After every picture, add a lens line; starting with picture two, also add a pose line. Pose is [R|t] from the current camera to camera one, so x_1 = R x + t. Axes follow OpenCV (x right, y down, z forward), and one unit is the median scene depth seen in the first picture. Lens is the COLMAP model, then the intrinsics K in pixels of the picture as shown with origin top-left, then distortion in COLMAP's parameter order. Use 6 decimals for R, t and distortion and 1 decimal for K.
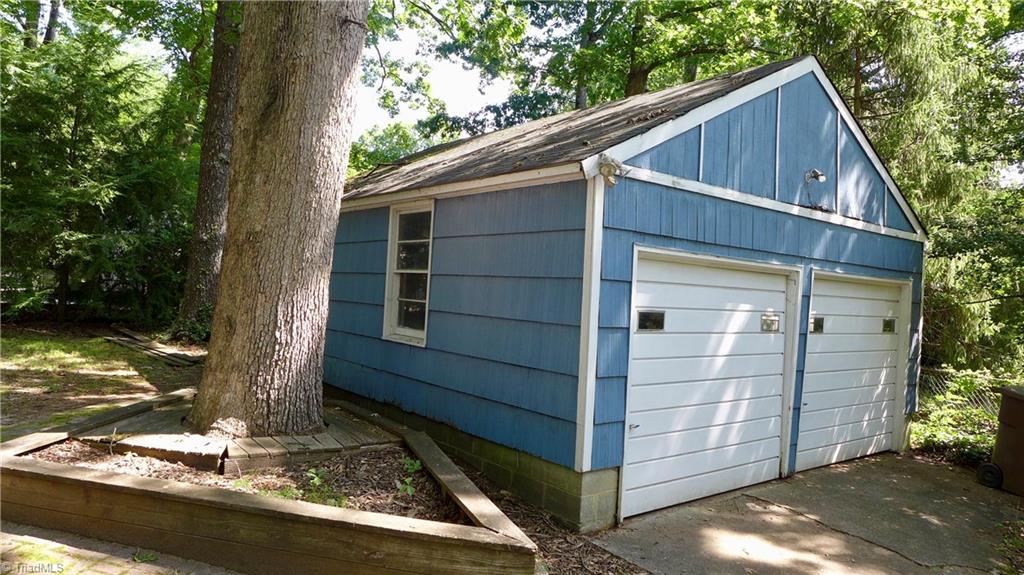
lens RADIAL K [[671.2, 0, 512.0], [0, 671.2, 287.5], [0, 0, 1]] dist [-0.050652, 0.003944]
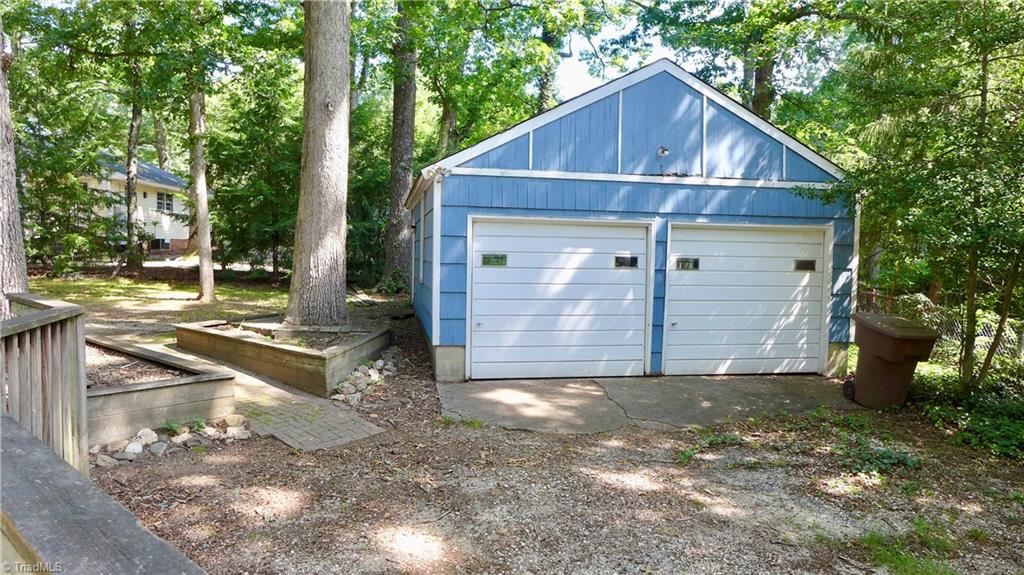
lens RADIAL K [[671.2, 0, 512.0], [0, 671.2, 287.5], [0, 0, 1]] dist [-0.050652, 0.003944]
pose [[0.887146, -0.014545, -0.461259, 0.901733], [0.032833, 0.998960, 0.031649, 0.060383], [0.460319, -0.043222, 0.886701, -0.381069]]
